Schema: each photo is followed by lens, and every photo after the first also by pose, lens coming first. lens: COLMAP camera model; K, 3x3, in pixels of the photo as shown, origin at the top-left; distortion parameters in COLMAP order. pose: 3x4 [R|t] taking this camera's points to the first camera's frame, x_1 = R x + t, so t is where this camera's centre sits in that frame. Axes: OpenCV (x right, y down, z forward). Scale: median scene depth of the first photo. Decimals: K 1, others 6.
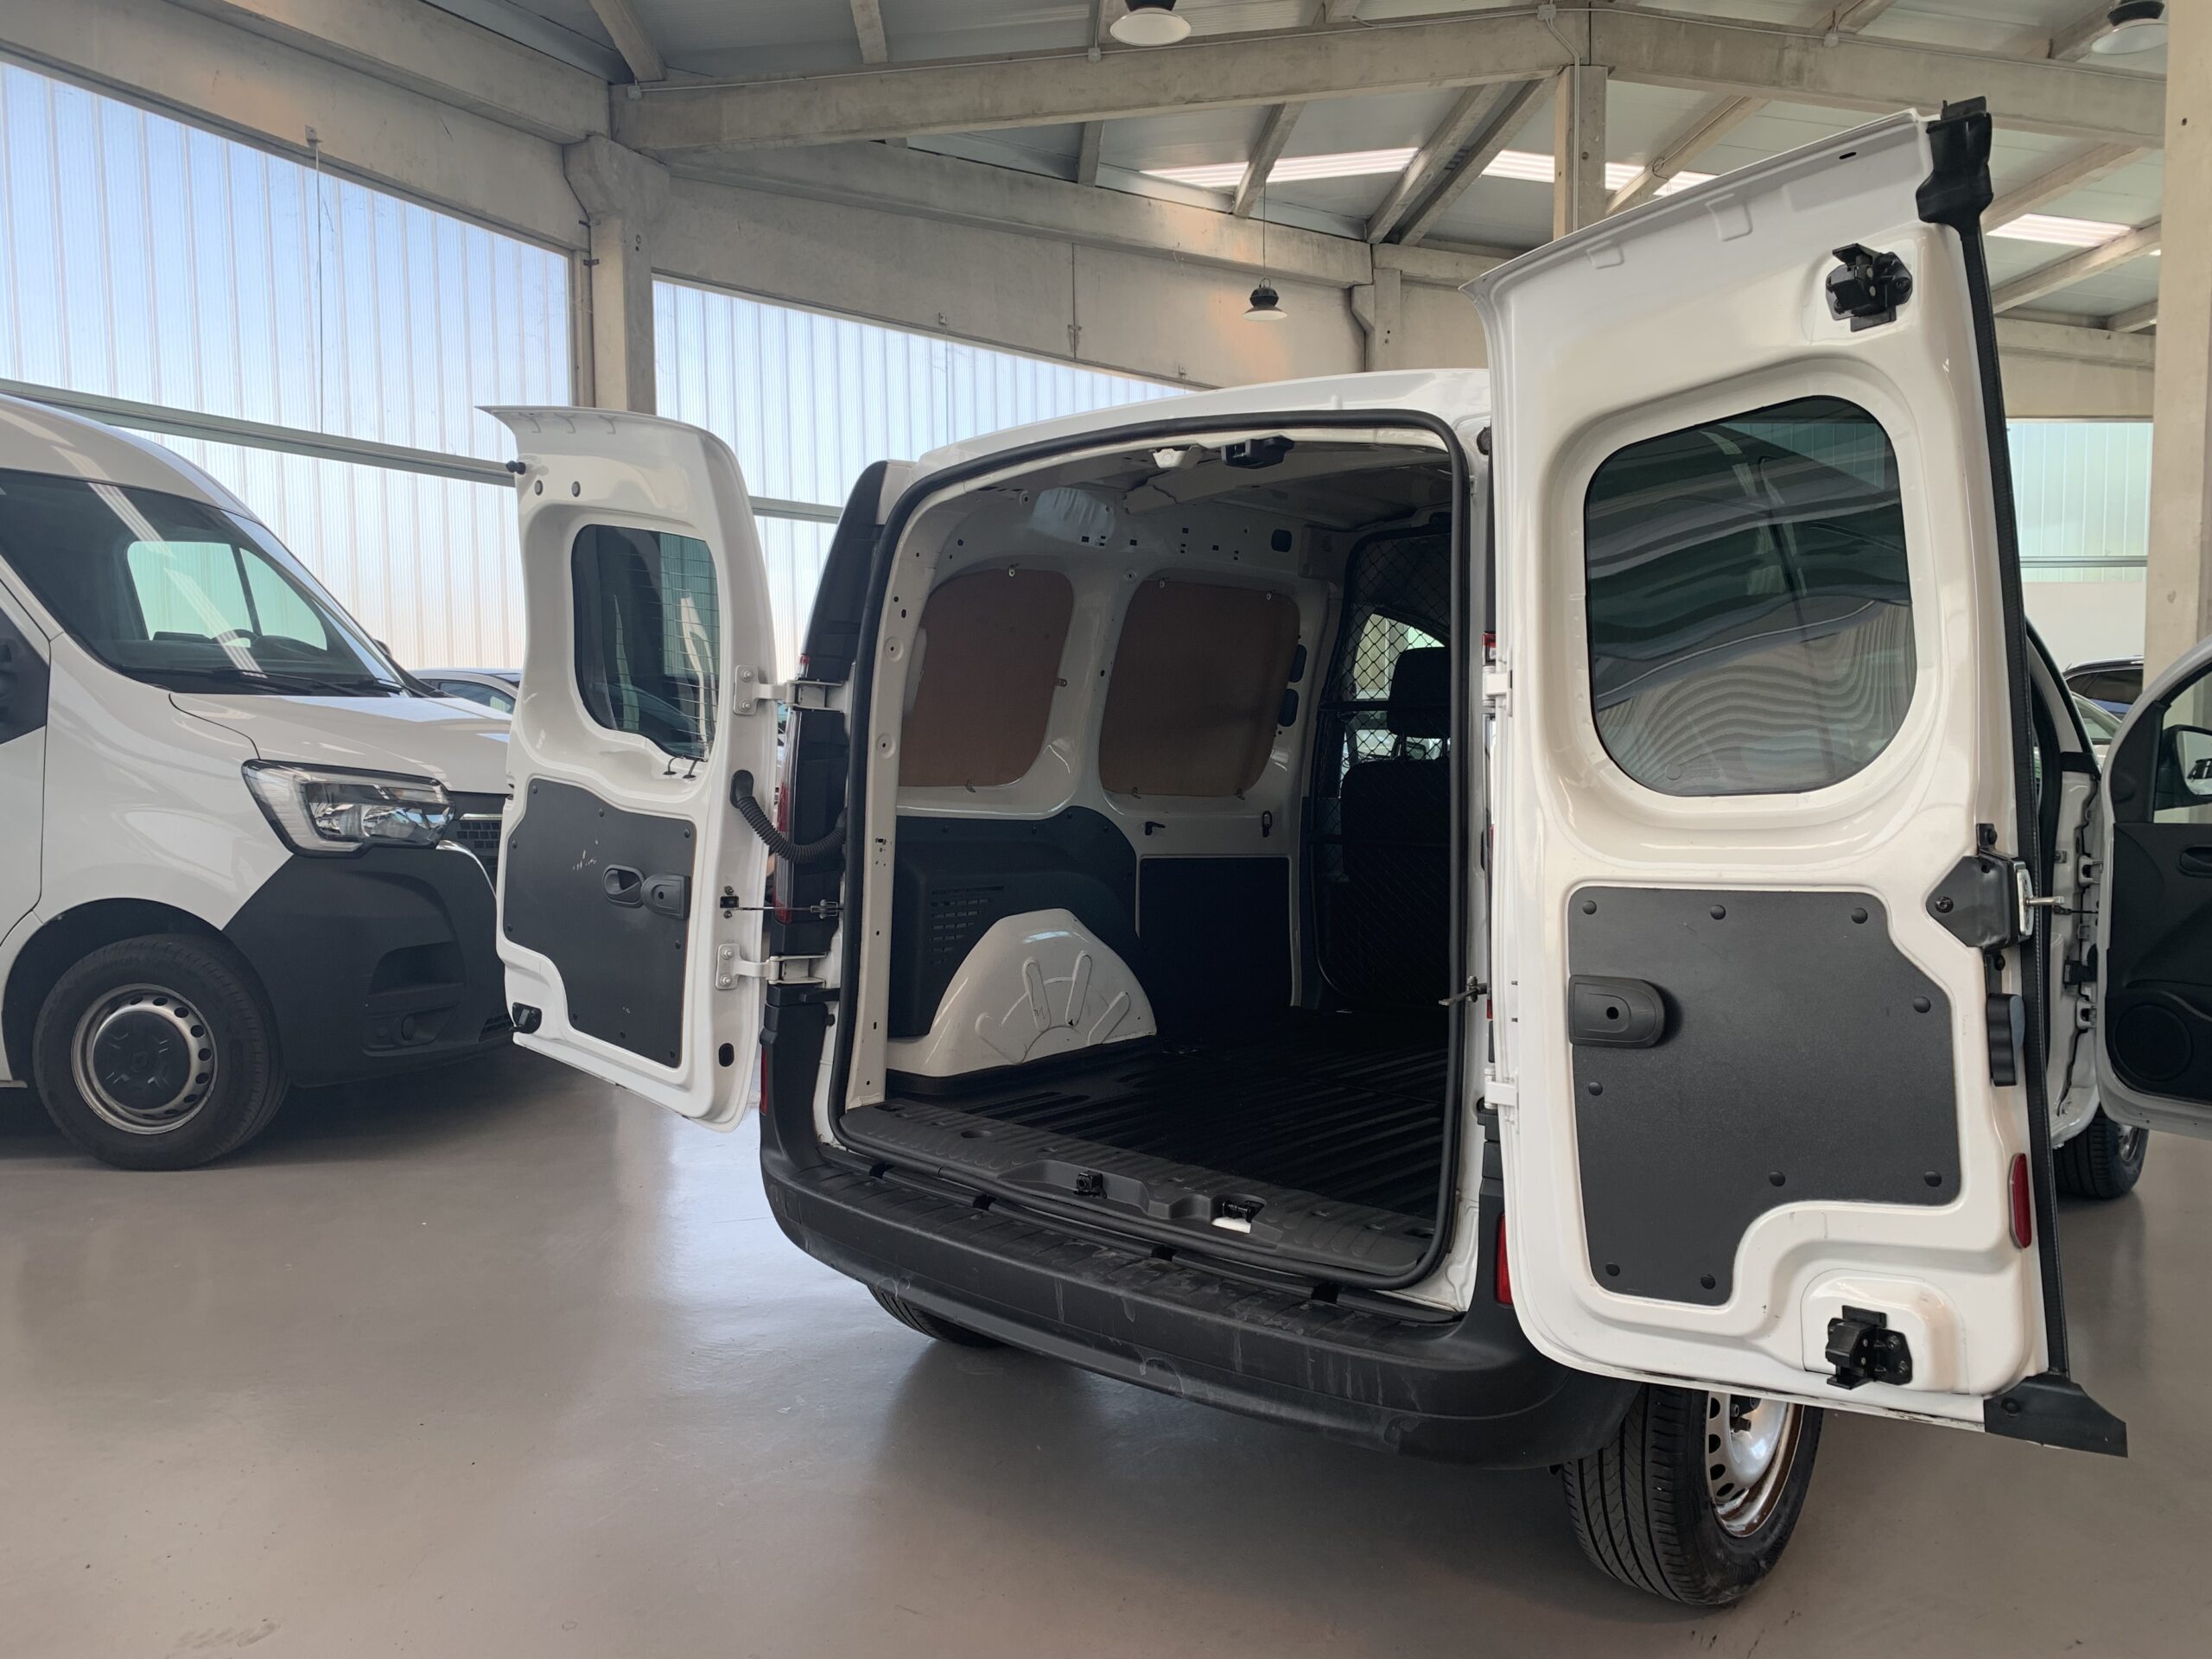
lens RADIAL K [[1679.8, 0, 1106.0], [0, 1679.8, 829.5], [0, 0, 1]] dist [-0.012825, -0.011479]
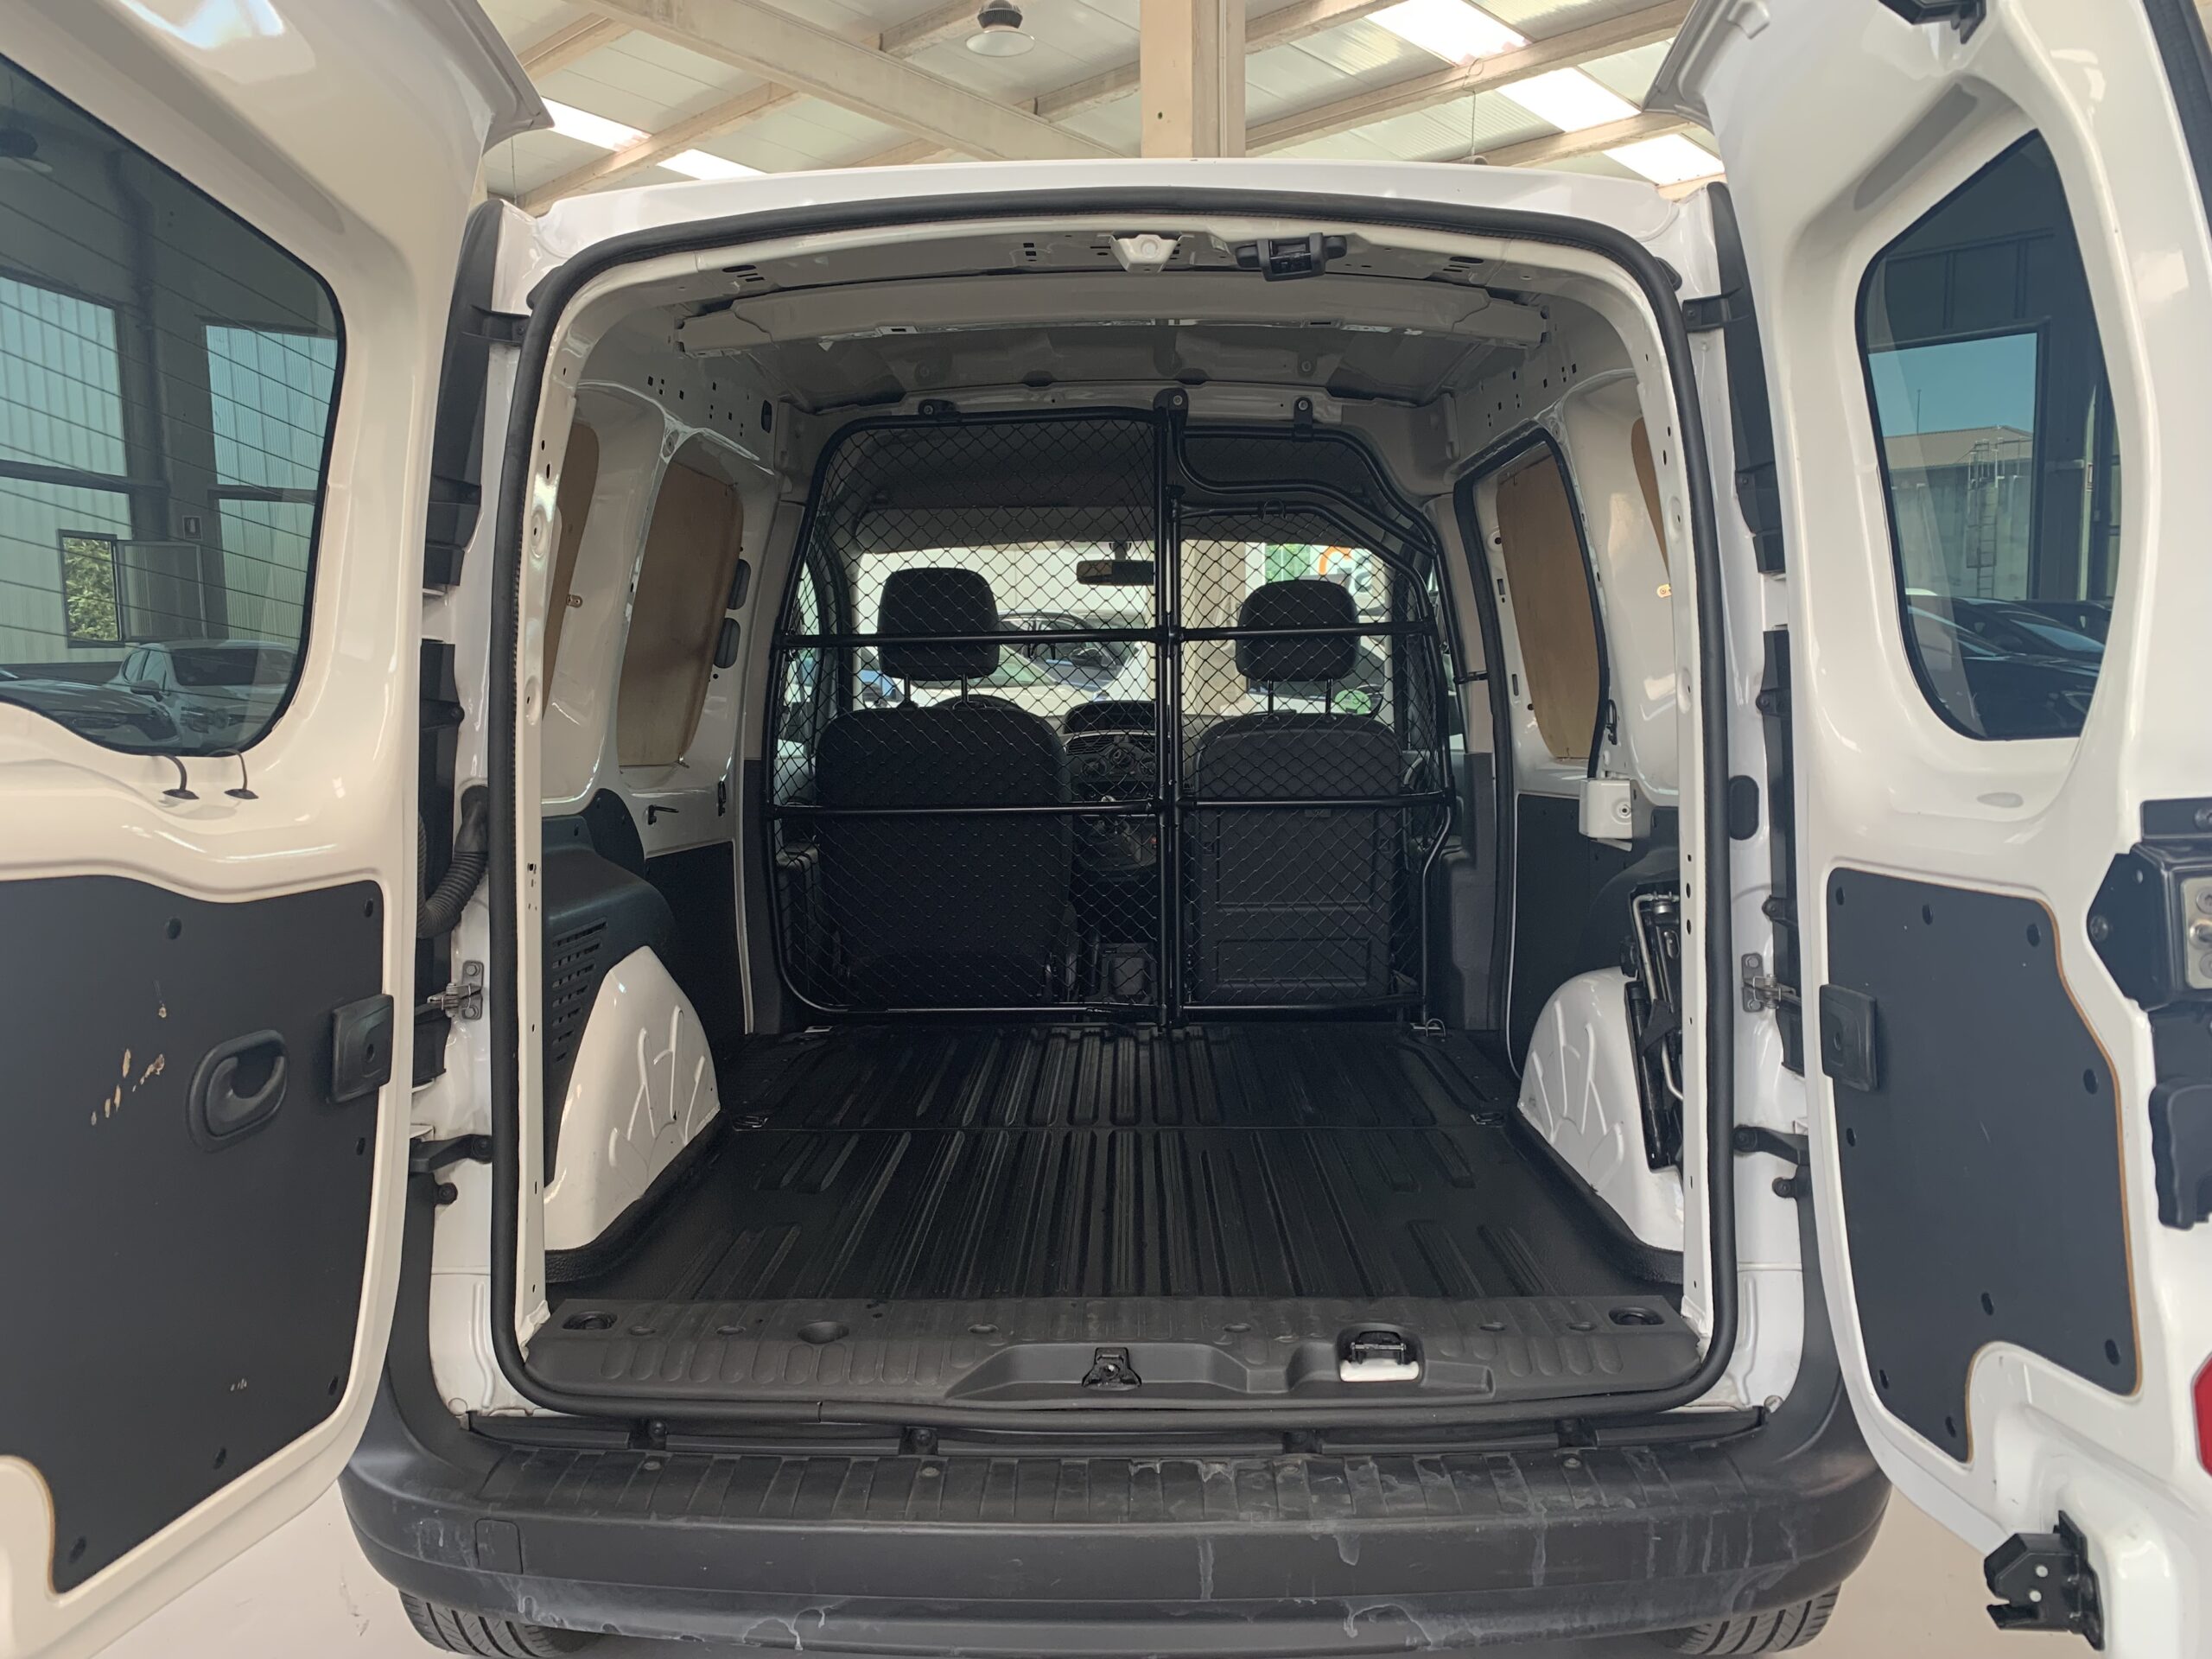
lens RADIAL K [[1663.7, 0, 1106.0], [0, 1663.7, 829.5], [0, 0, 1]] dist [-0.001679, -0.000258]
pose [[0.758686, -0.073799, 0.647263, -0.410737], [0.053291, 0.997263, 0.051240, -0.028930], [-0.649273, -0.004382, 0.760543, 0.511104]]
